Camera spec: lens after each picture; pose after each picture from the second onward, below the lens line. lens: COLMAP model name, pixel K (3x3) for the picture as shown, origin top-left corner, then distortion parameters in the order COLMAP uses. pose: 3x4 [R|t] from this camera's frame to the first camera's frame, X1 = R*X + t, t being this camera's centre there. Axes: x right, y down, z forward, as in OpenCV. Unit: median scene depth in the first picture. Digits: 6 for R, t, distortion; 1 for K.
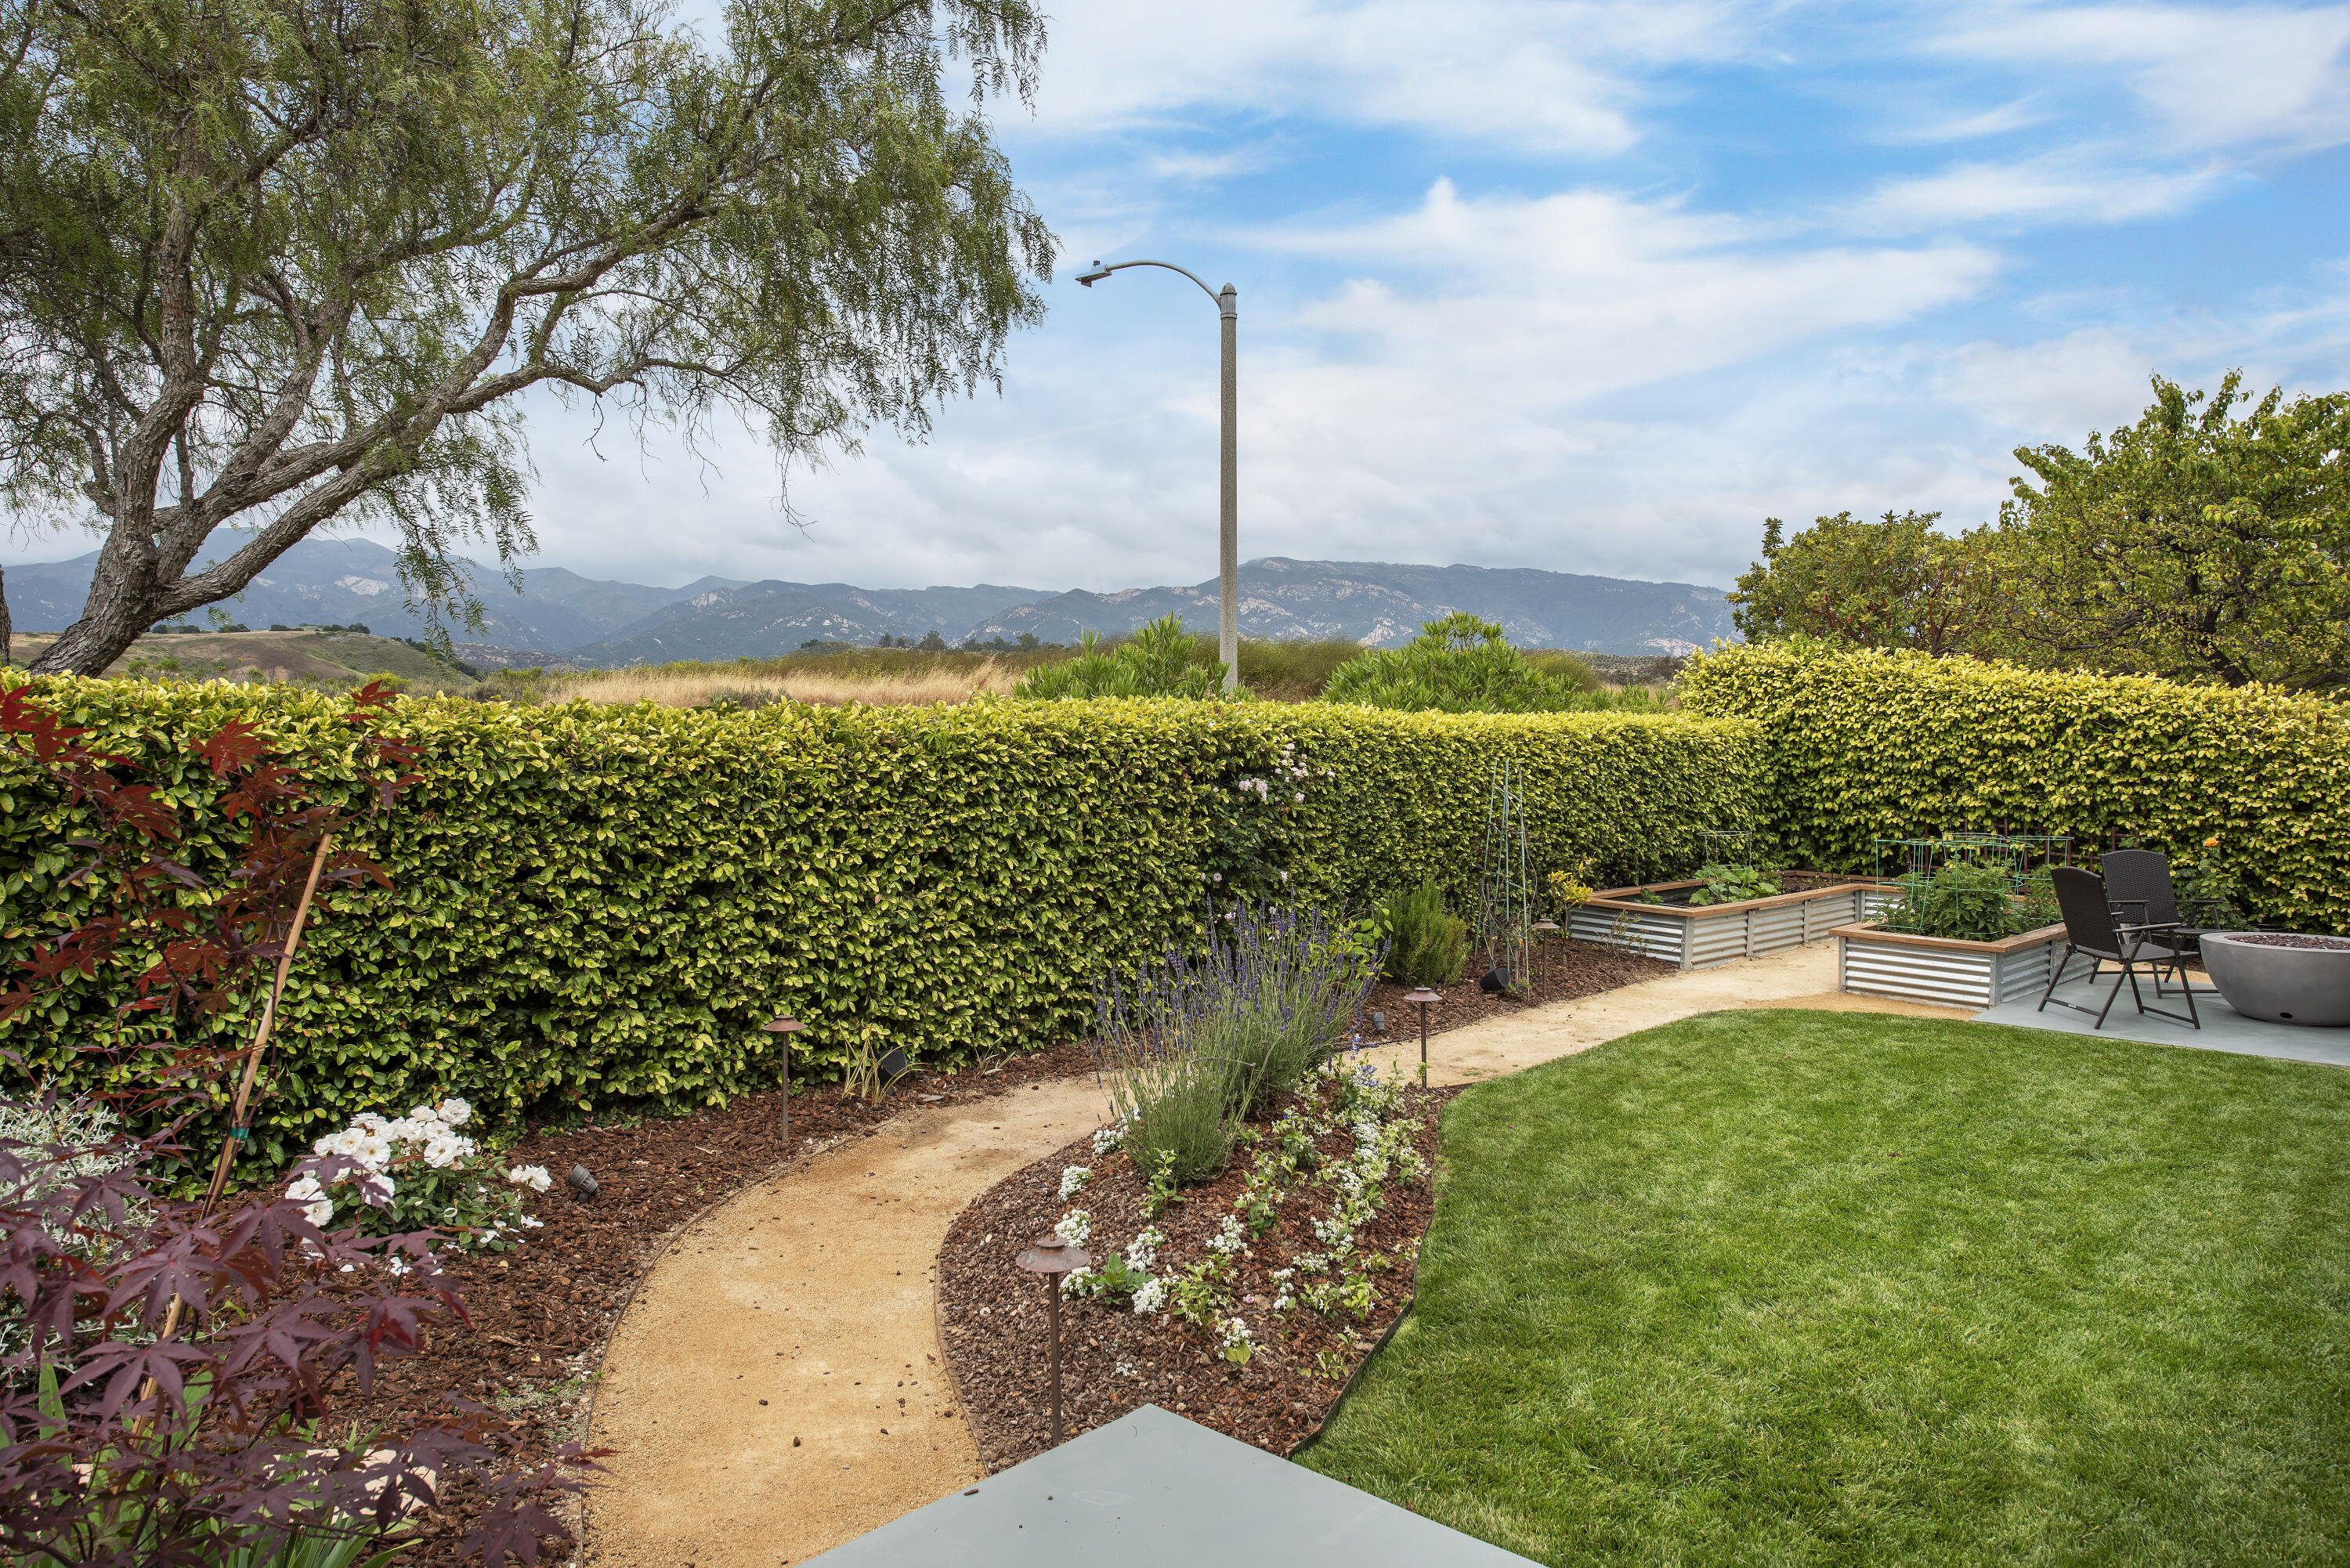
lens RADIAL K [[1603.5, 0, 1165.0], [0, 1603.5, 782.5], [0, 0, 1]] dist [-0.002257, 0.006468]
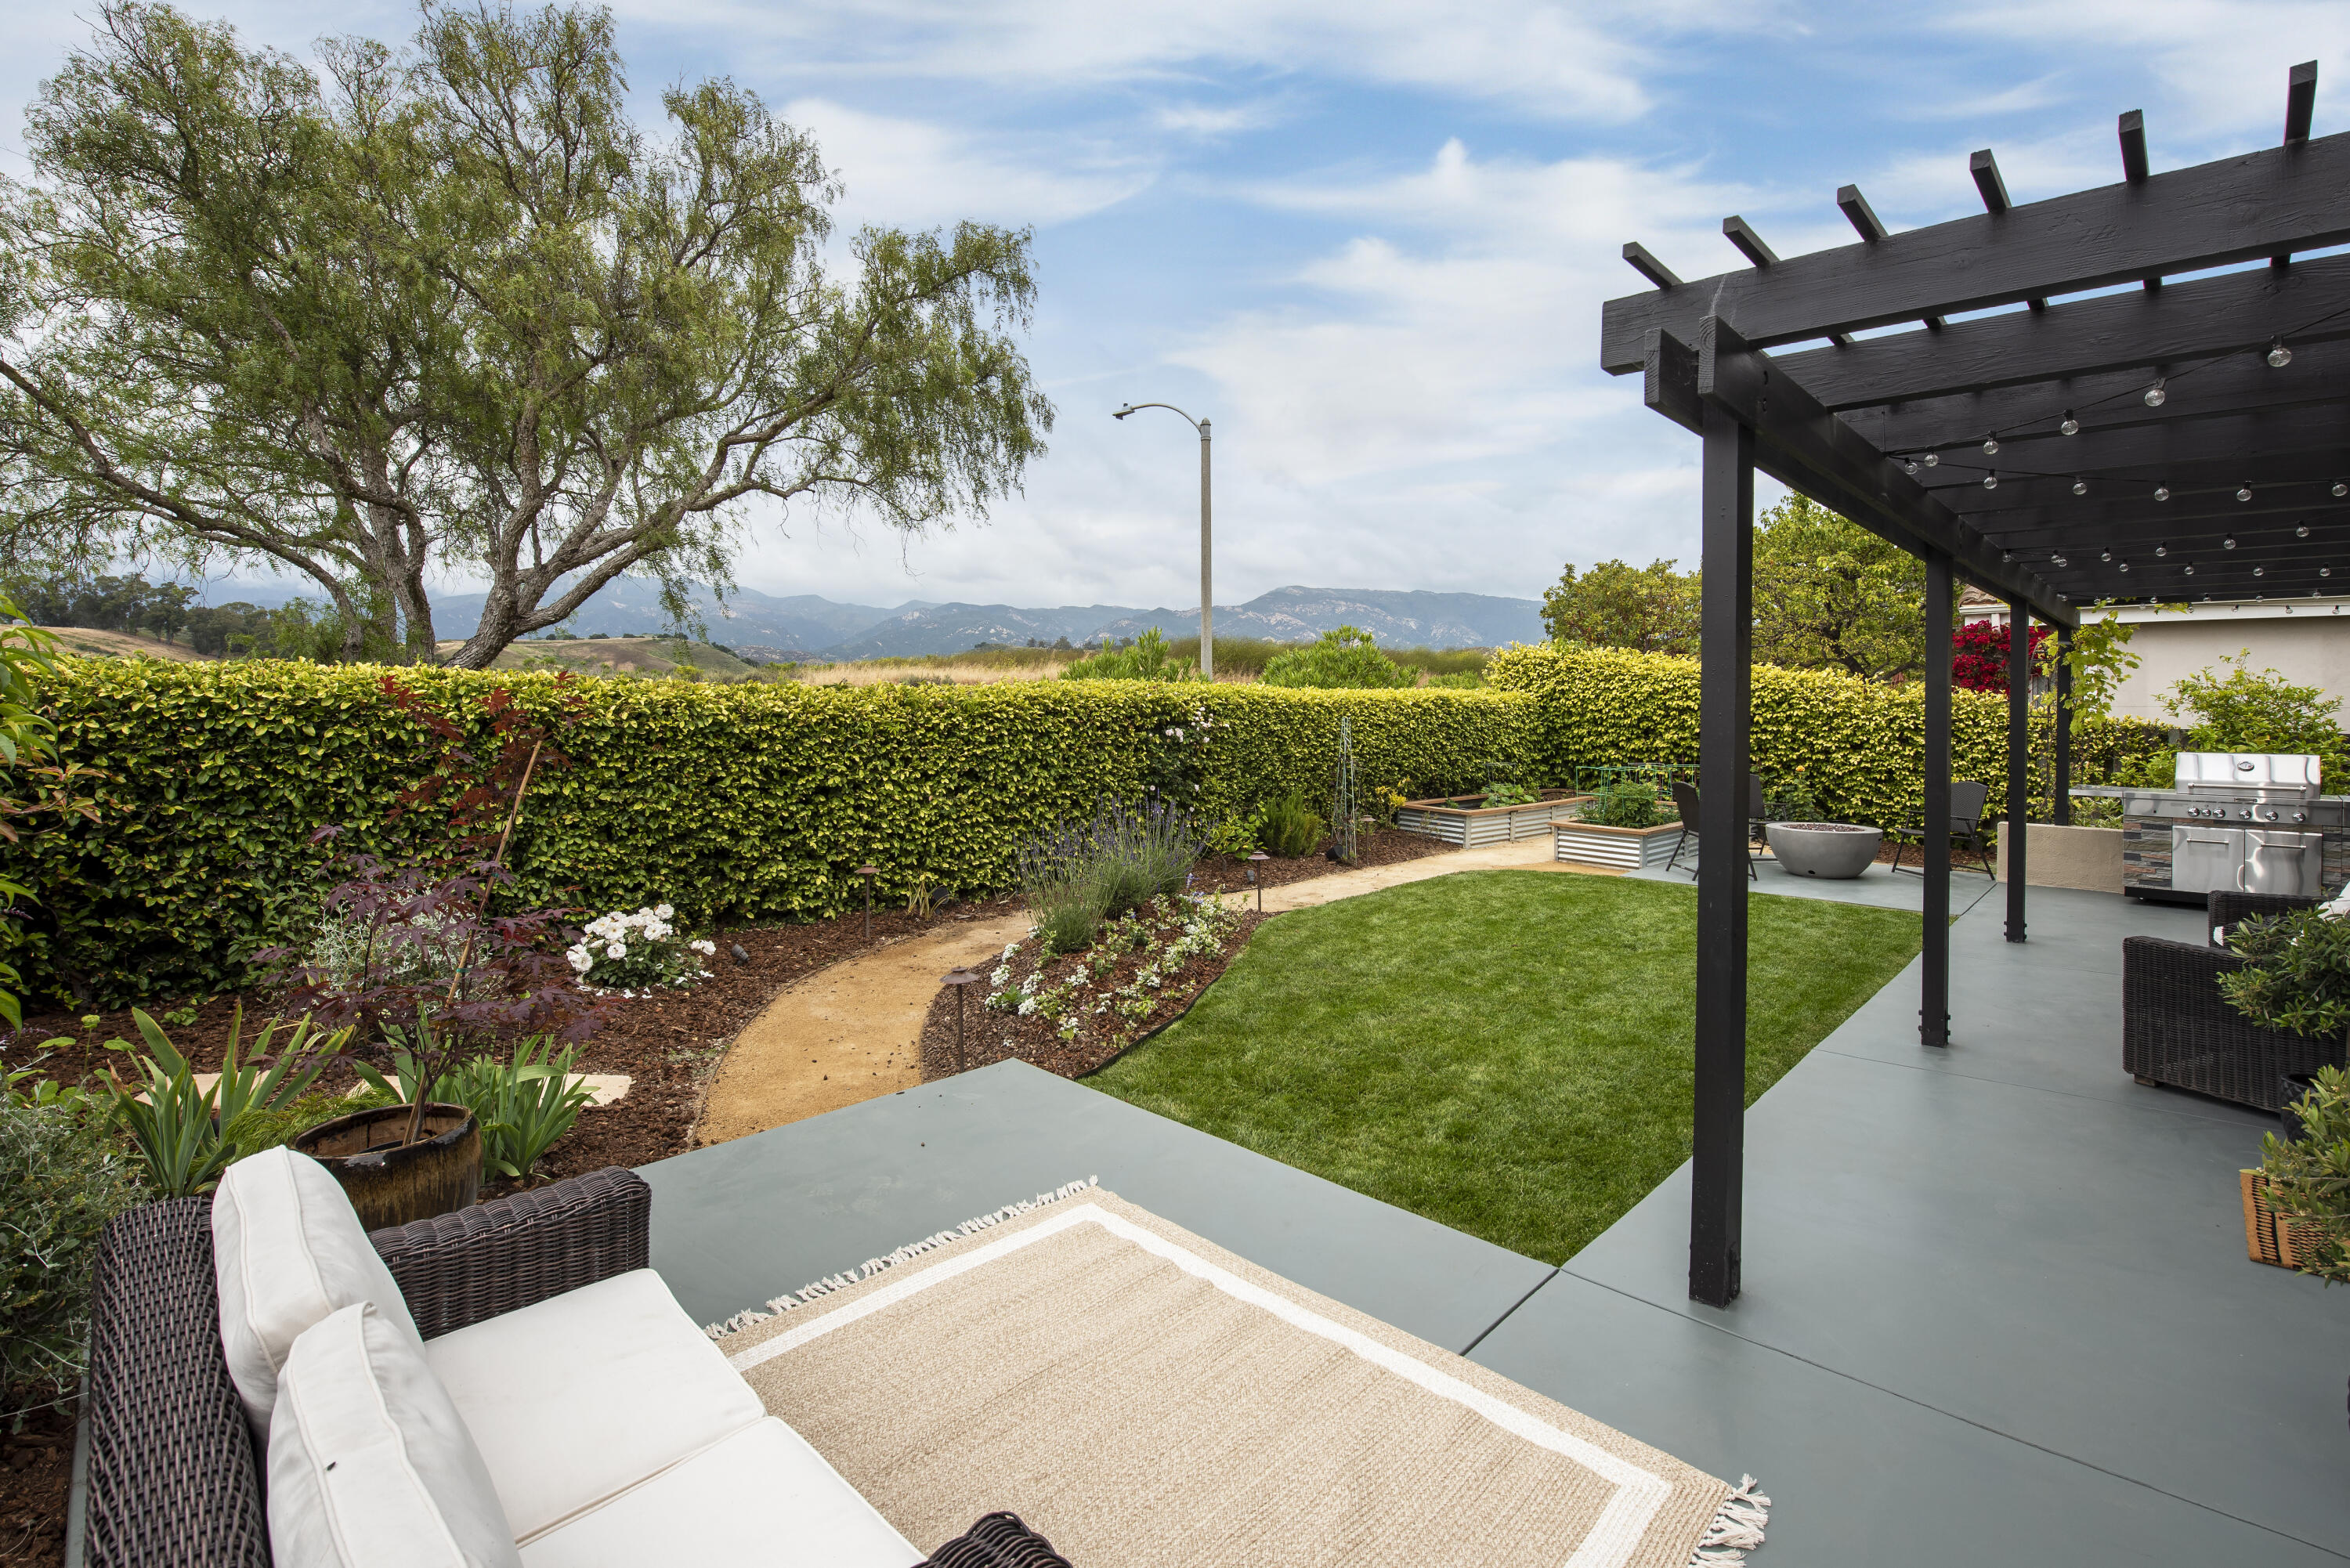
lens RADIAL K [[1112.1, 0, 1233.0], [0, 1112.1, 705.0], [0, 0, 1]] dist [-0.016390, -0.000884]
pose [[0.999956, -0.002117, -0.009100, 0.136946], [0.001836, 0.999524, -0.030781, 0.009675], [0.009160, 0.030762, 0.999485, -0.158397]]
